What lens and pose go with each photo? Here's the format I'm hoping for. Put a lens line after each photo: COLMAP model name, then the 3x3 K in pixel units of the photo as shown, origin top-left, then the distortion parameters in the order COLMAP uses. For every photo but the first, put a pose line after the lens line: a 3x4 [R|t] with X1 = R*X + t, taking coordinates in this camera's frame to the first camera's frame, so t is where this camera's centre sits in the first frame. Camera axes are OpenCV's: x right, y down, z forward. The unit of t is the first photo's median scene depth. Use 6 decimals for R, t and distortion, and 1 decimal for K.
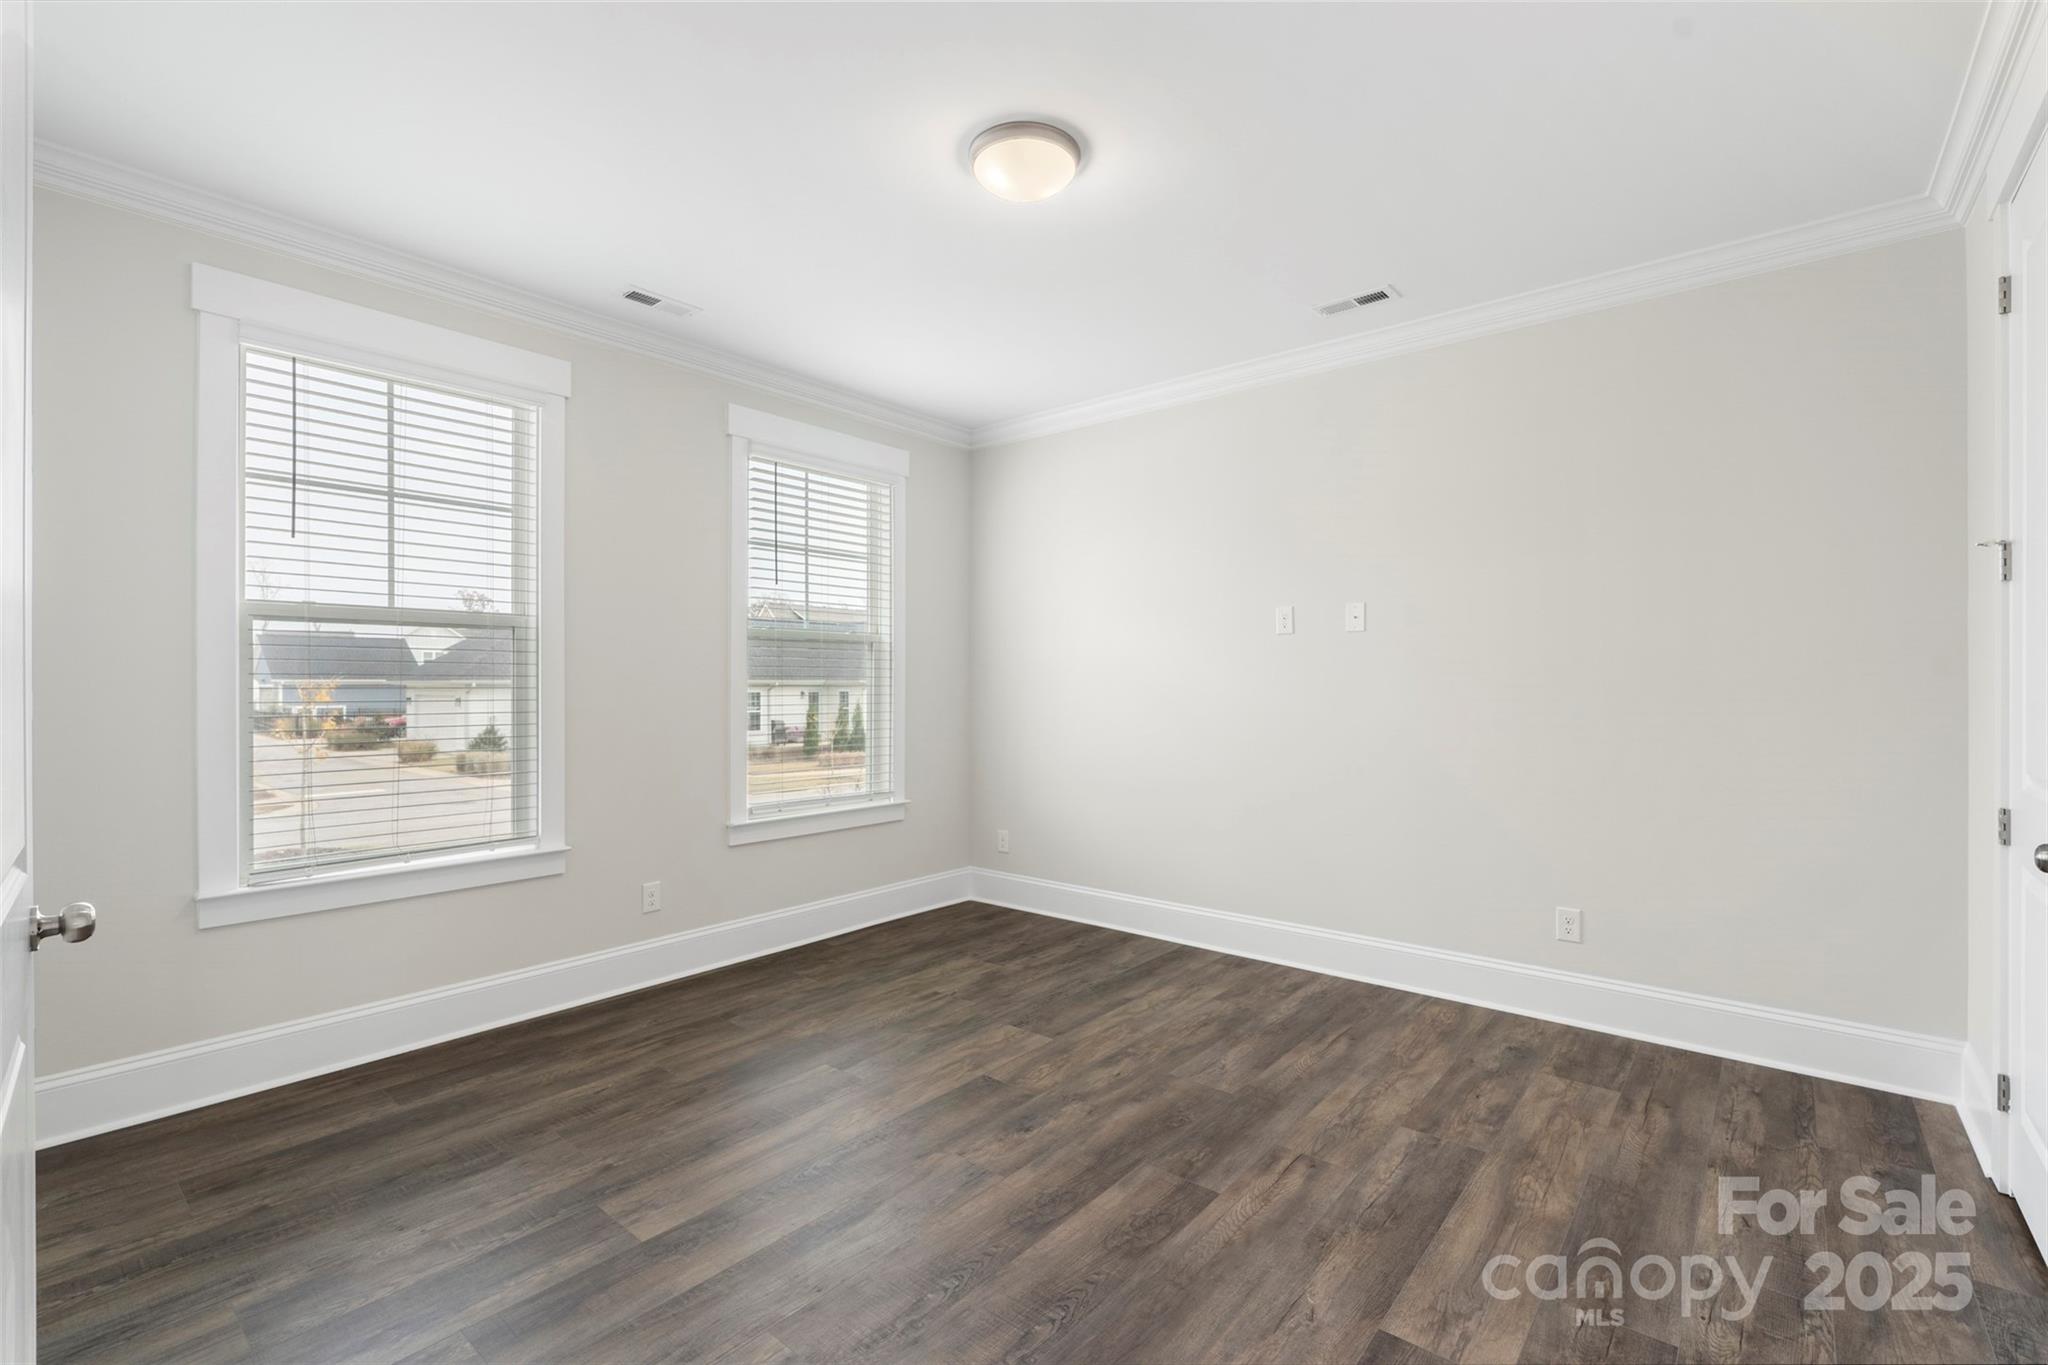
lens RADIAL K [[903.3, 0, 1024.0], [0, 903.3, 682.5], [0, 0, 1]] dist [-0.000995, -0.000037]
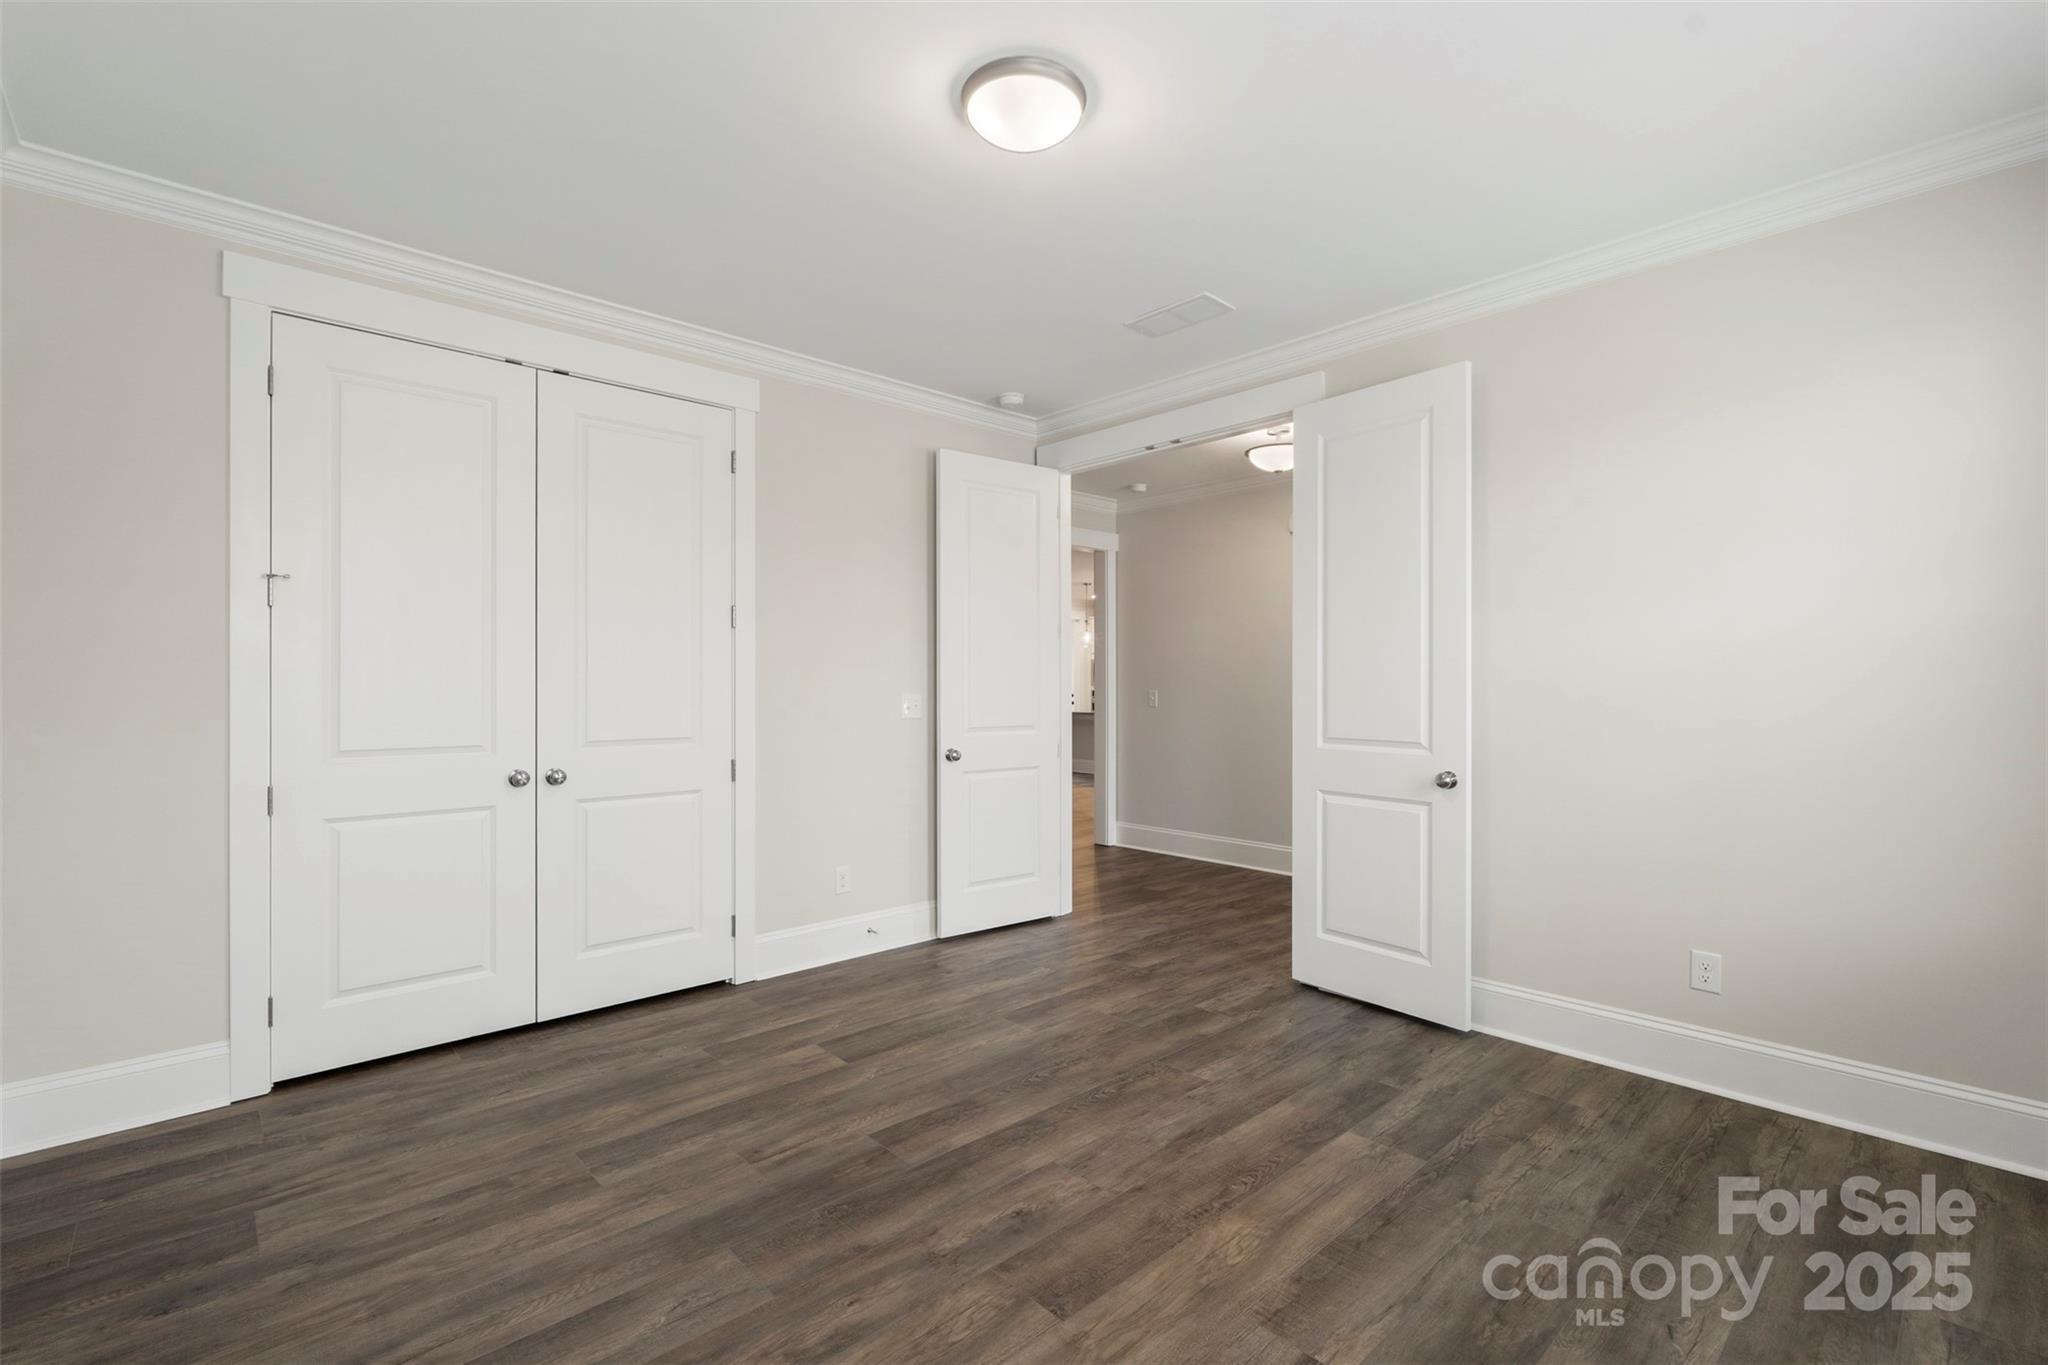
lens RADIAL K [[903.3, 0, 1024.0], [0, 903.3, 682.5], [0, 0, 1]] dist [-0.000995, -0.000037]
pose [[-0.991140, 0.003367, 0.132781, -0.116180], [0.002332, 0.999966, -0.007952, 0.003642], [-0.132803, -0.007572, -0.991114, 1.853602]]
